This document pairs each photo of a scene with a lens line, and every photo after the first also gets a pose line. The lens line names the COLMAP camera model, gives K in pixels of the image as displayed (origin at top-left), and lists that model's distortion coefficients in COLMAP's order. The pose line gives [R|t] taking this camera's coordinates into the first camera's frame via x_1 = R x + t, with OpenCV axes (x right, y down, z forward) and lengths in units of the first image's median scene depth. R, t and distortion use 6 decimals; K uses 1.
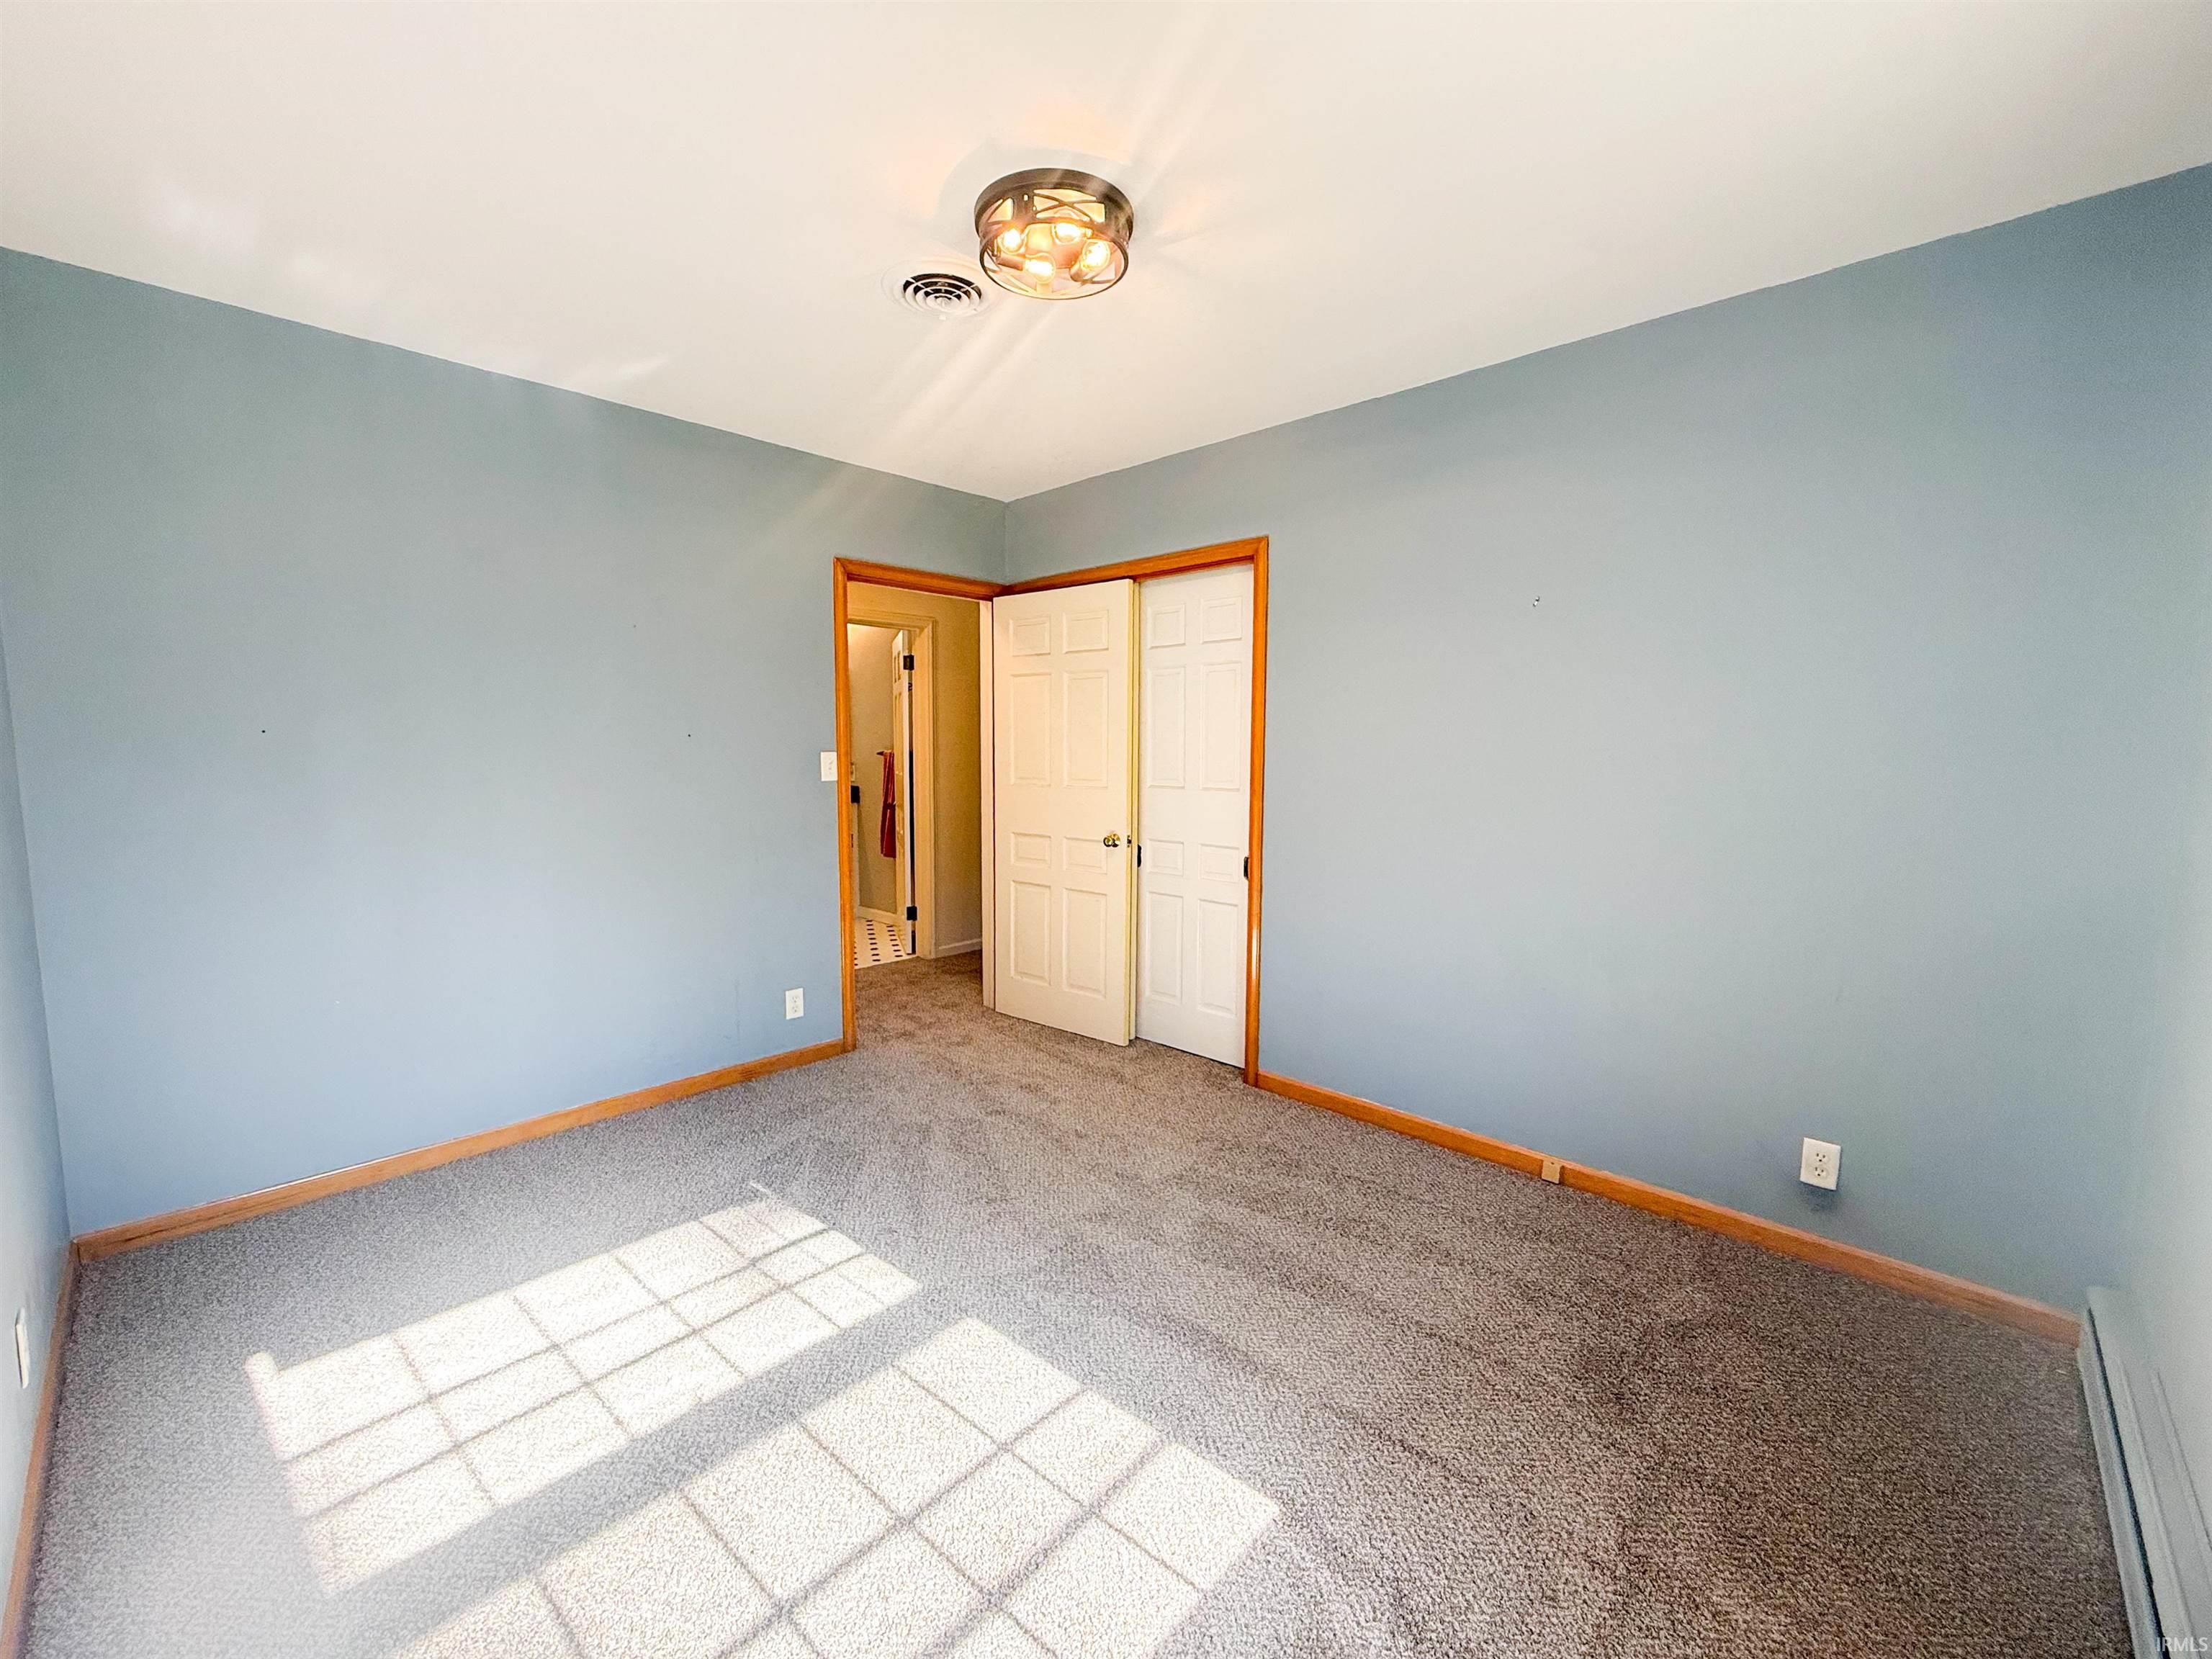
lens RADIAL K [[884.9, 0, 1100.1], [0, 884.9, 837.0], [0, 0, 1]] dist [-0.002124, -0.000255]
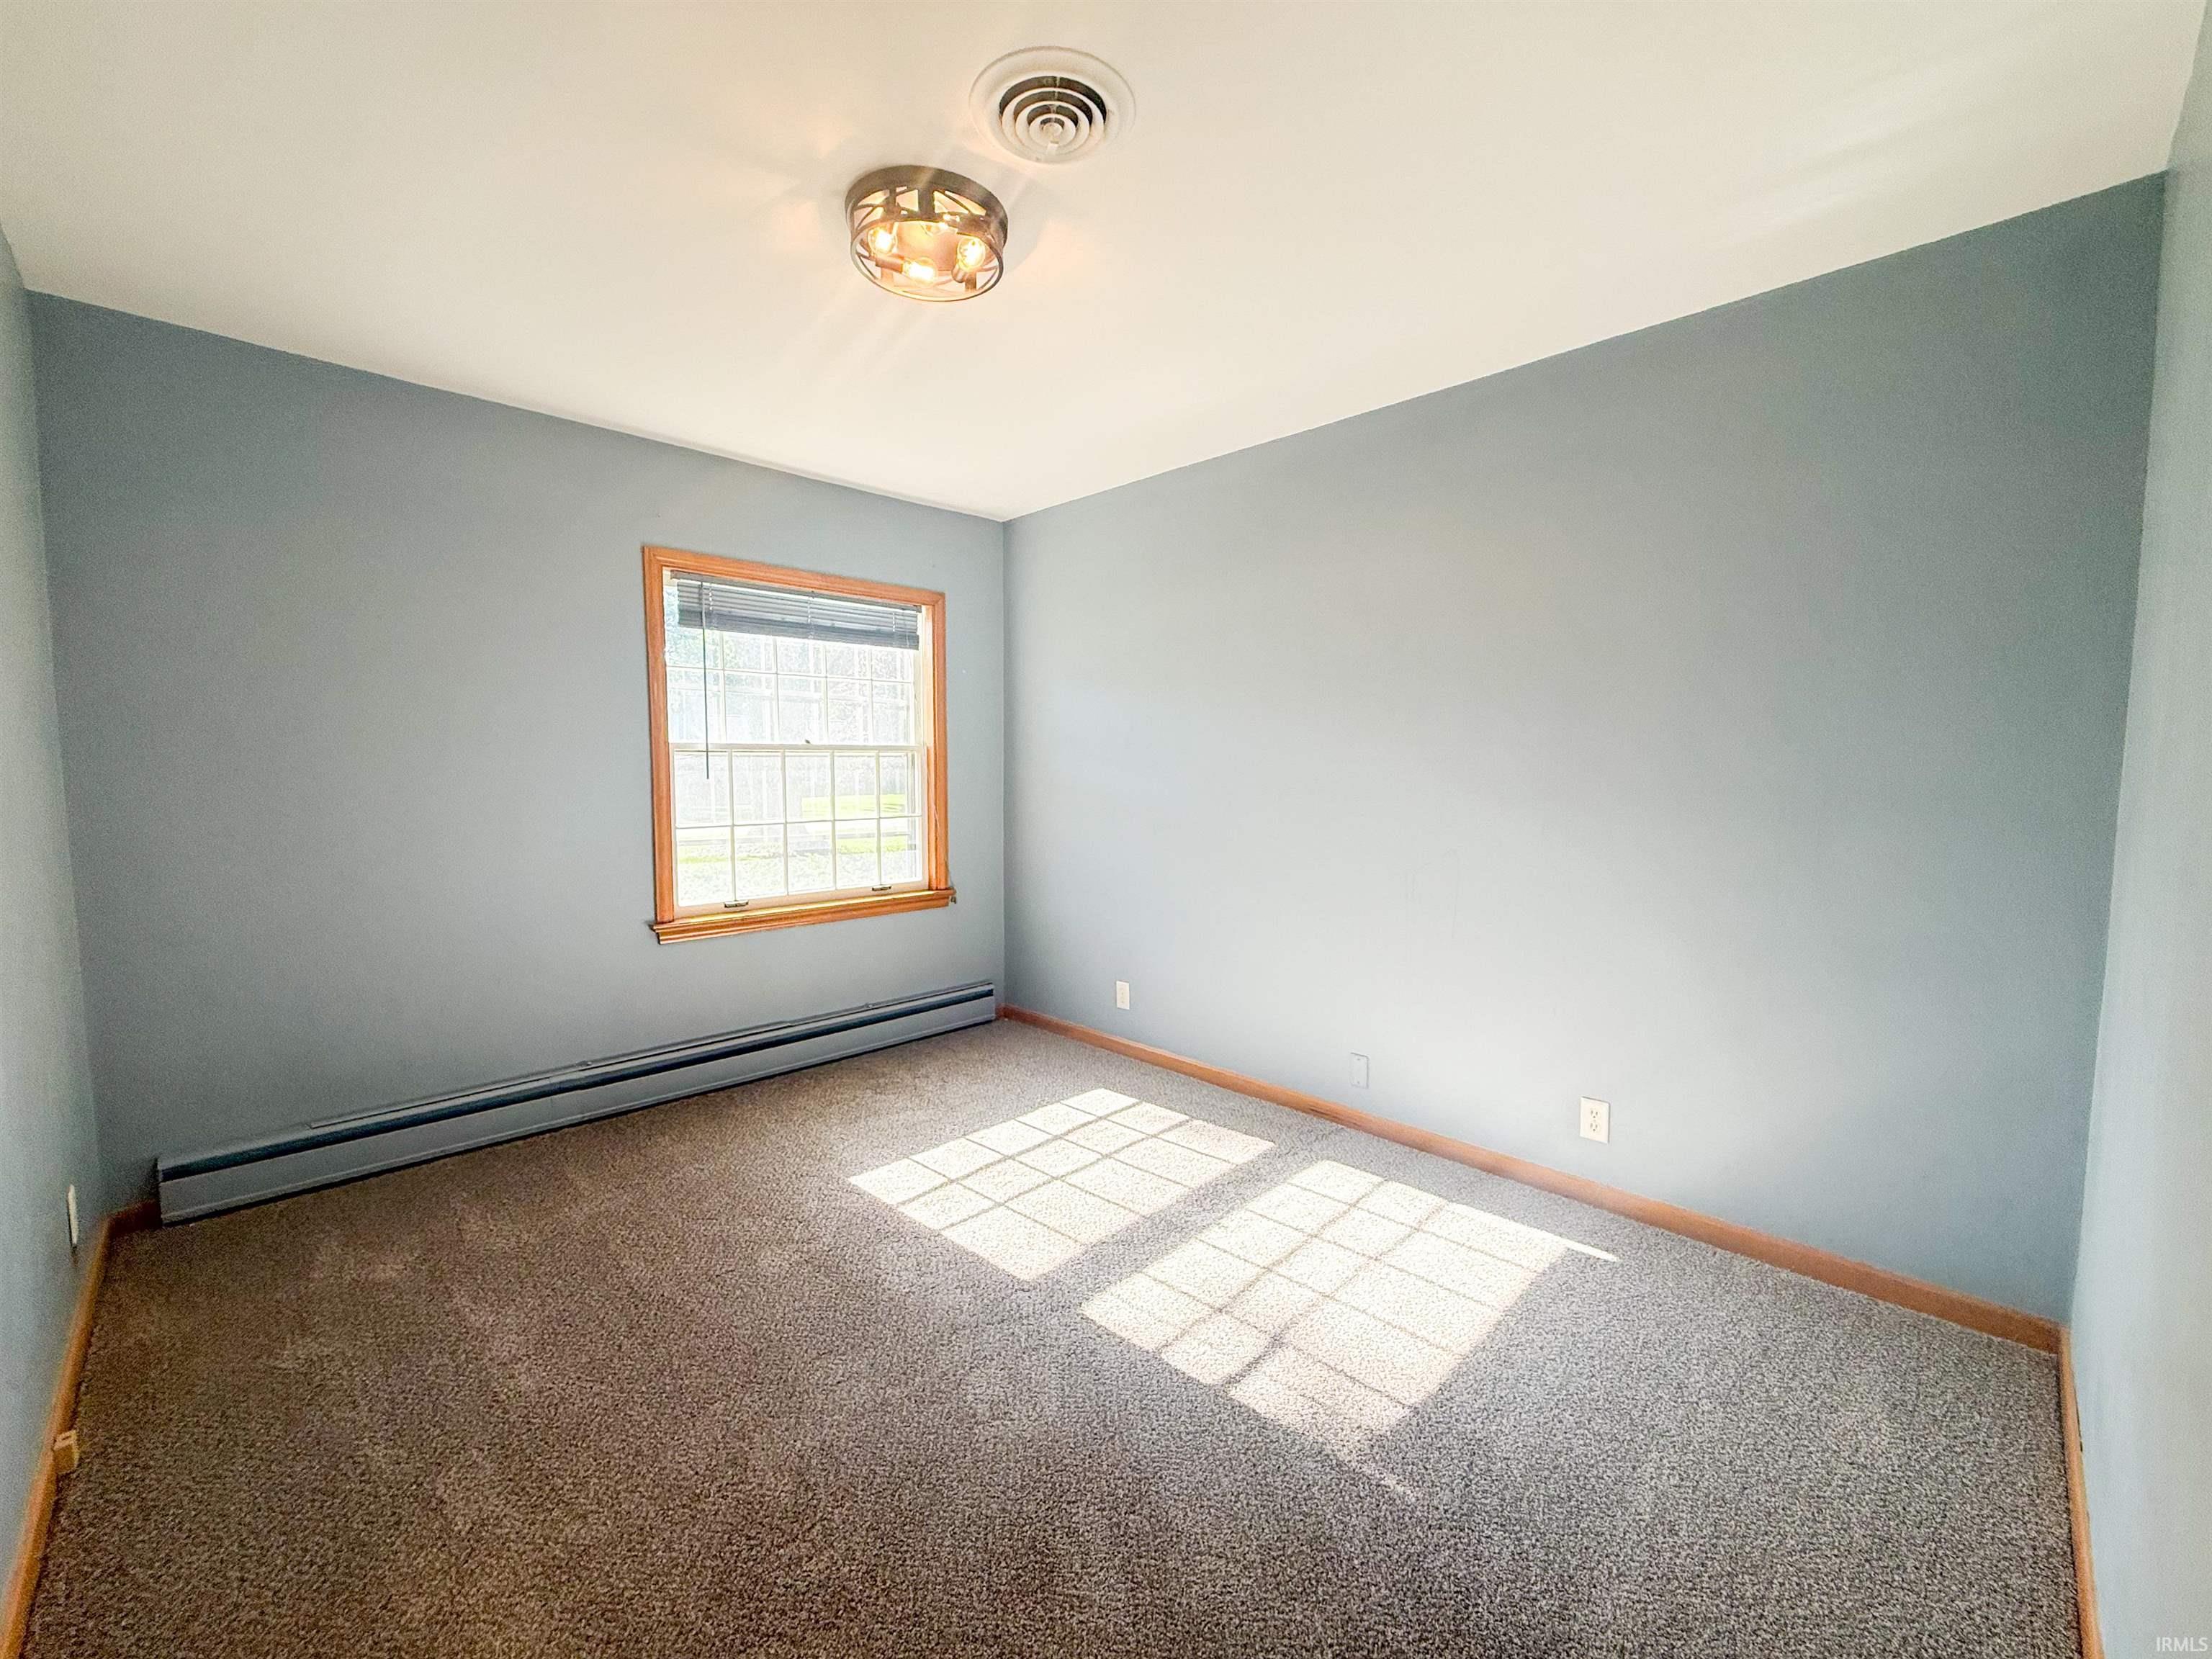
lens RADIAL K [[884.9, 0, 1110.4], [0, 884.9, 825.5], [0, 0, 1]] dist [-0.002124, -0.000255]
pose [[-0.999760, -0.005043, 0.021330, -0.276675], [-0.001307, 0.985151, 0.171683, -0.191065], [-0.021879, 0.171614, -0.984921, 2.019197]]
